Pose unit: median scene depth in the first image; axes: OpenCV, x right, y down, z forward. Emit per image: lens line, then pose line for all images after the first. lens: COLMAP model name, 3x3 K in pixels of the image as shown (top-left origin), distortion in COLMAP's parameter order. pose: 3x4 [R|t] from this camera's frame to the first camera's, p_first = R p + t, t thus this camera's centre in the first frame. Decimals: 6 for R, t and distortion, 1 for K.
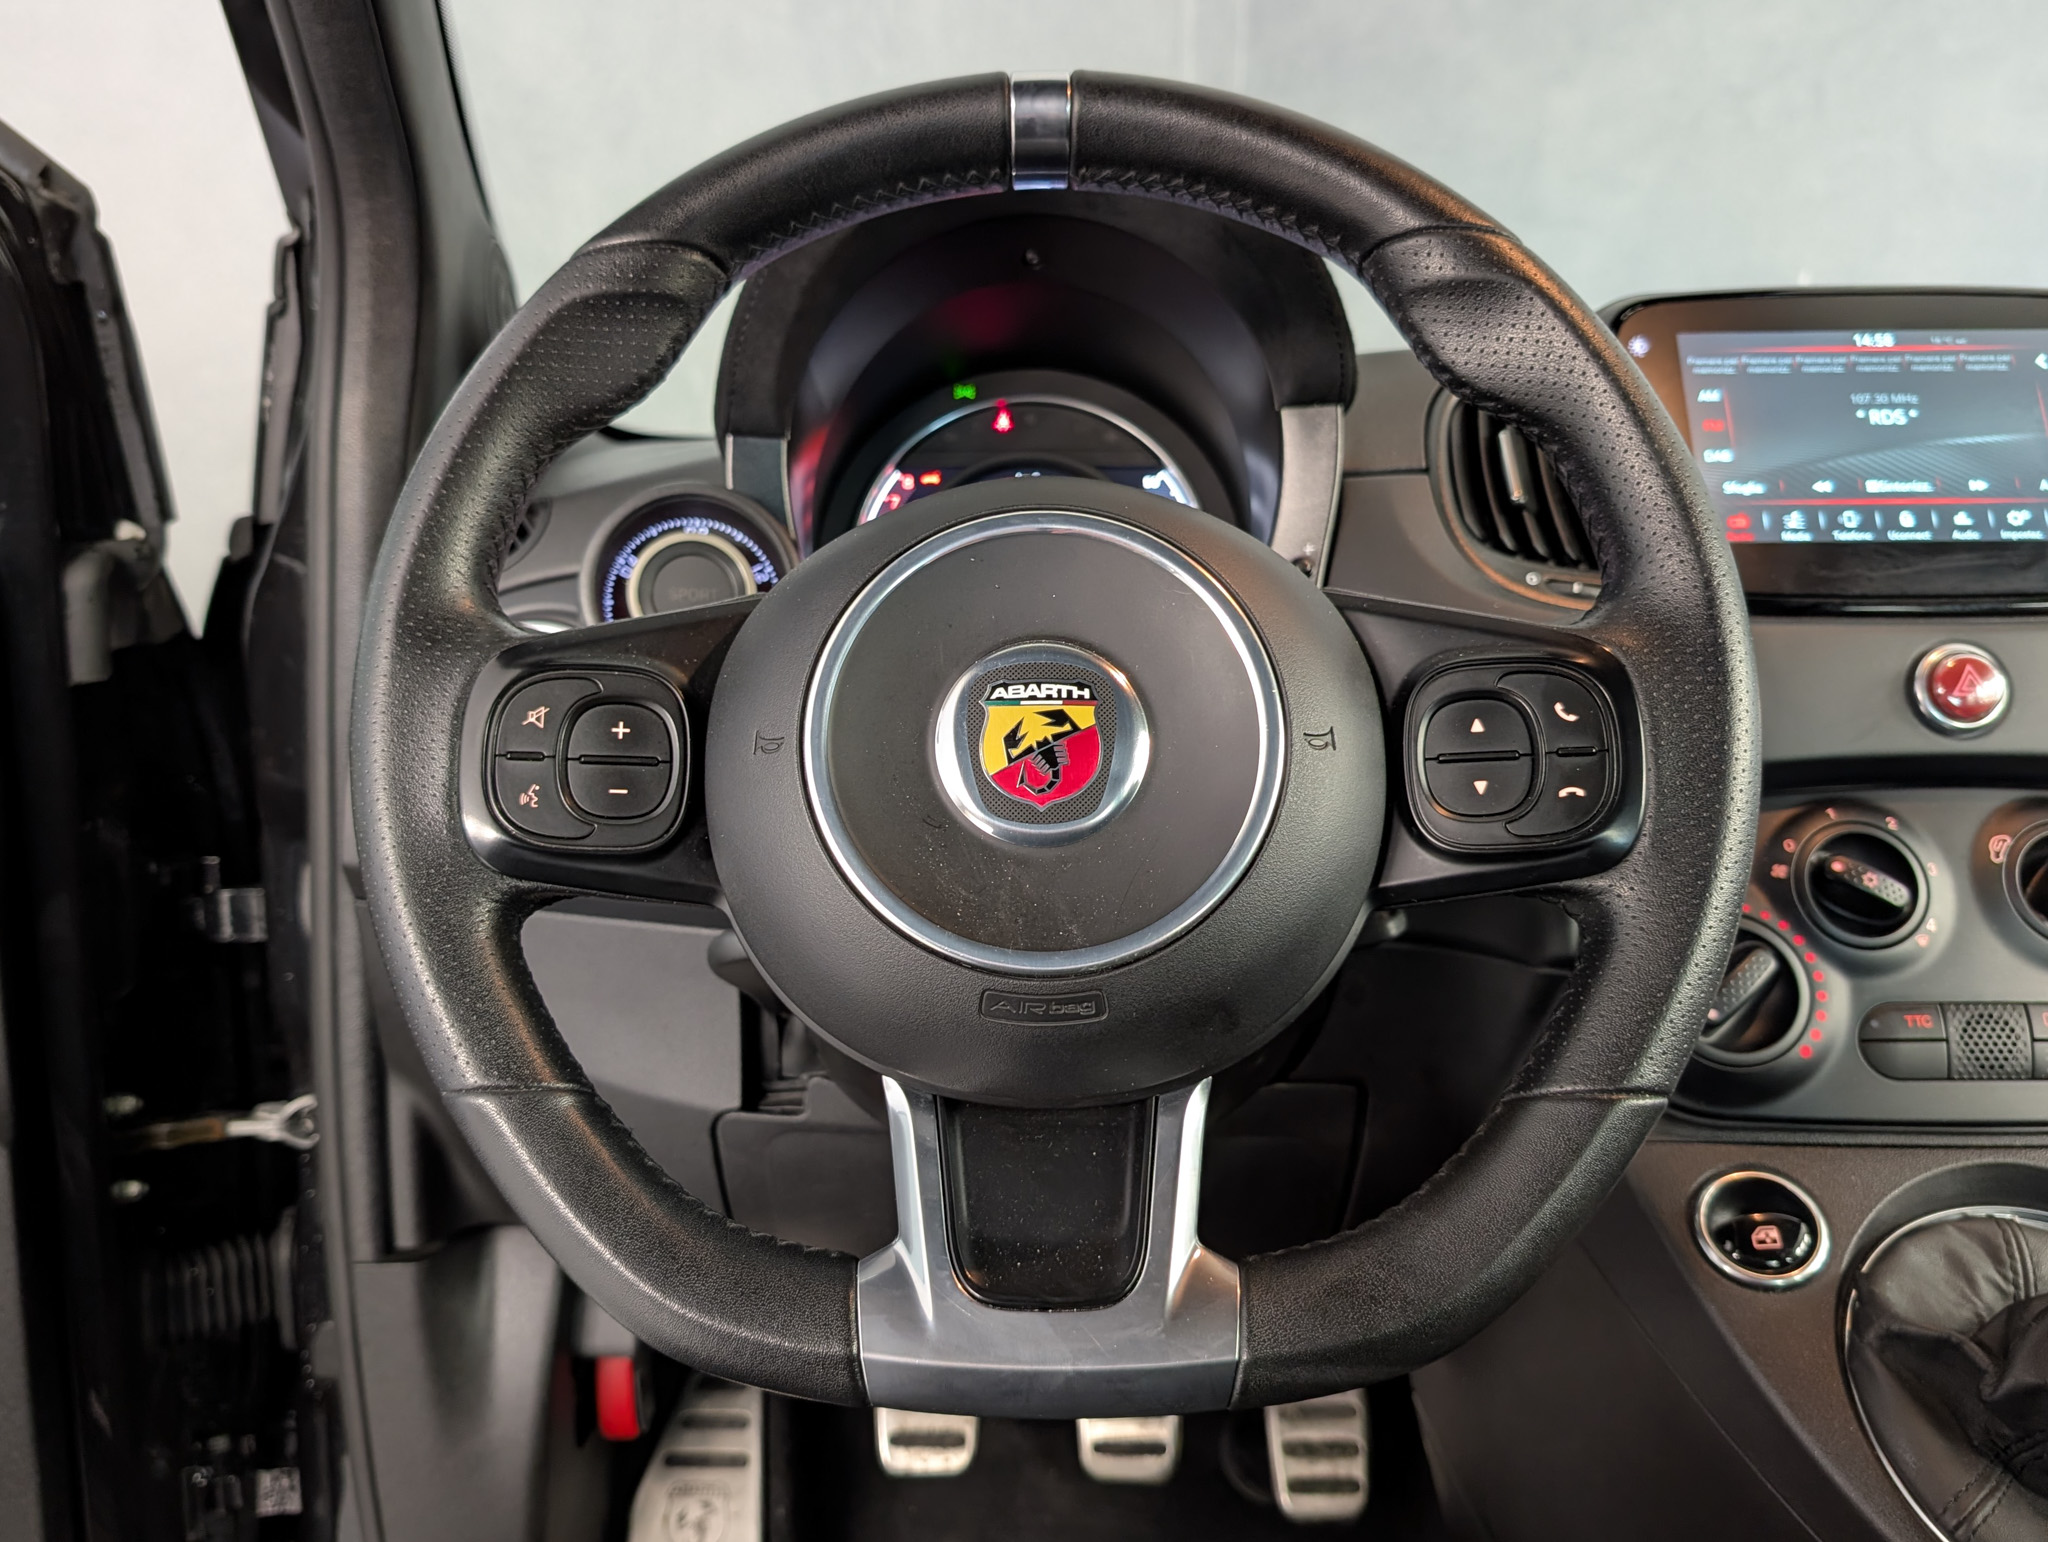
lens RADIAL K [[1683.5, 0, 992.7], [0, 1683.5, 766.9], [0, 0, 1]] dist [0.010487, -0.015986]
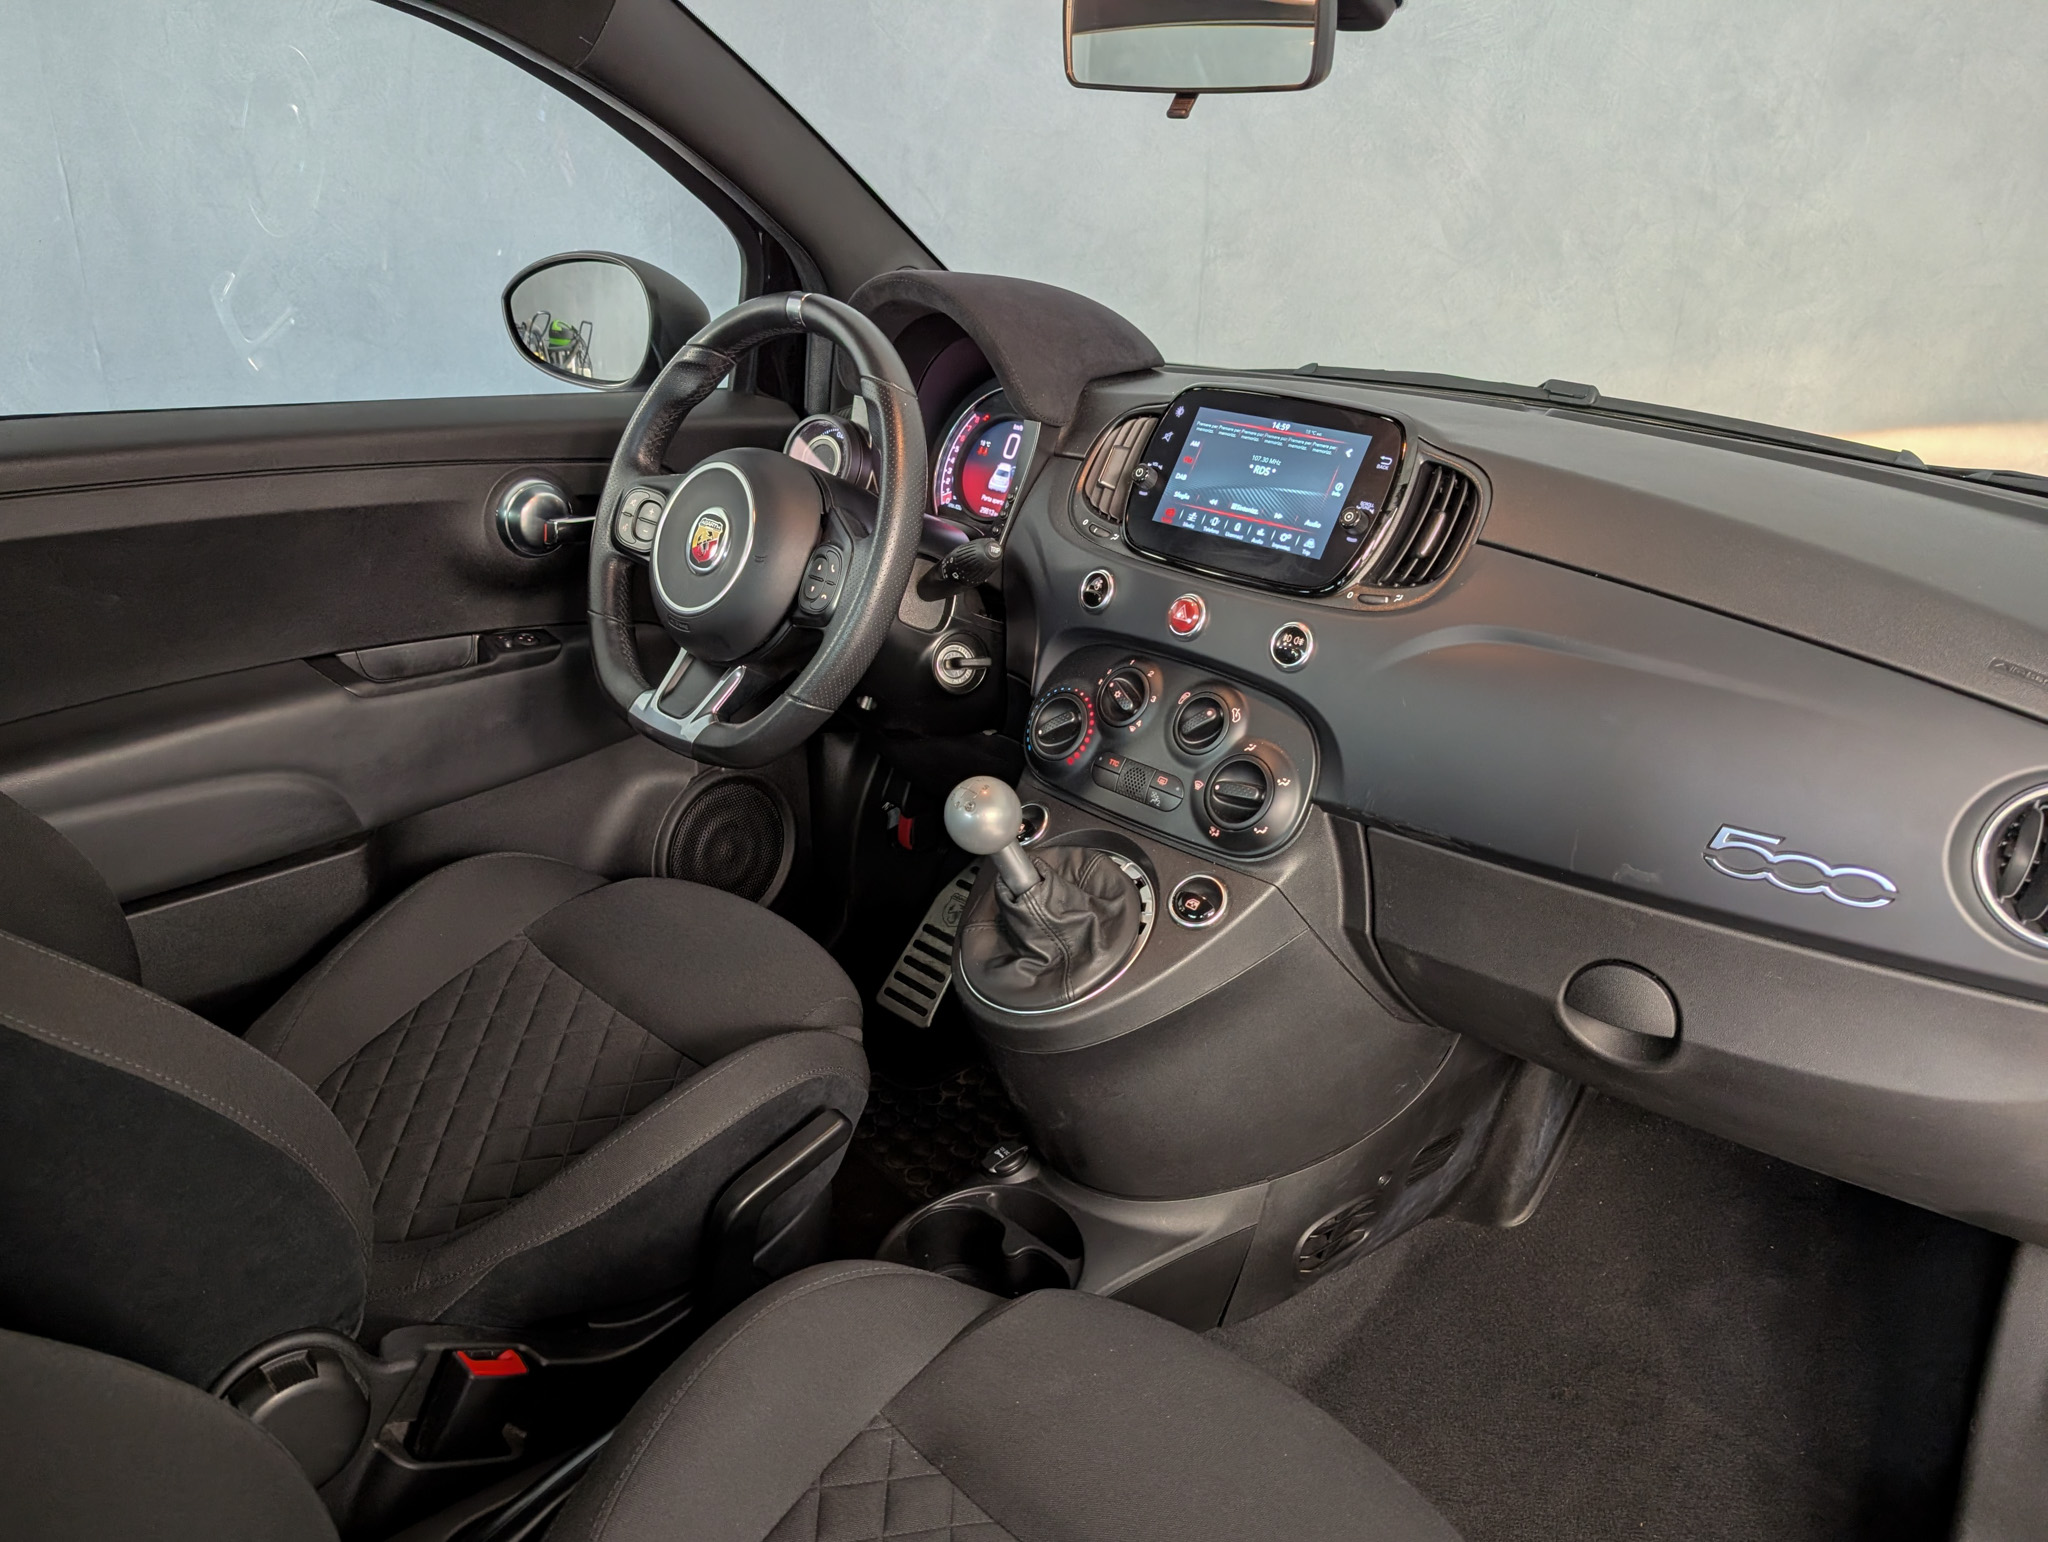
lens RADIAL K [[1558.2, 0, 1019.0], [0, 1558.2, 804.1], [0, 0, 1]] dist [0.003138, -0.000638]
pose [[0.717736, 0.300174, -0.628292, 1.557421], [-0.179982, 0.951622, 0.249044, -0.242328], [0.672653, -0.065666, 0.737039, -0.473847]]
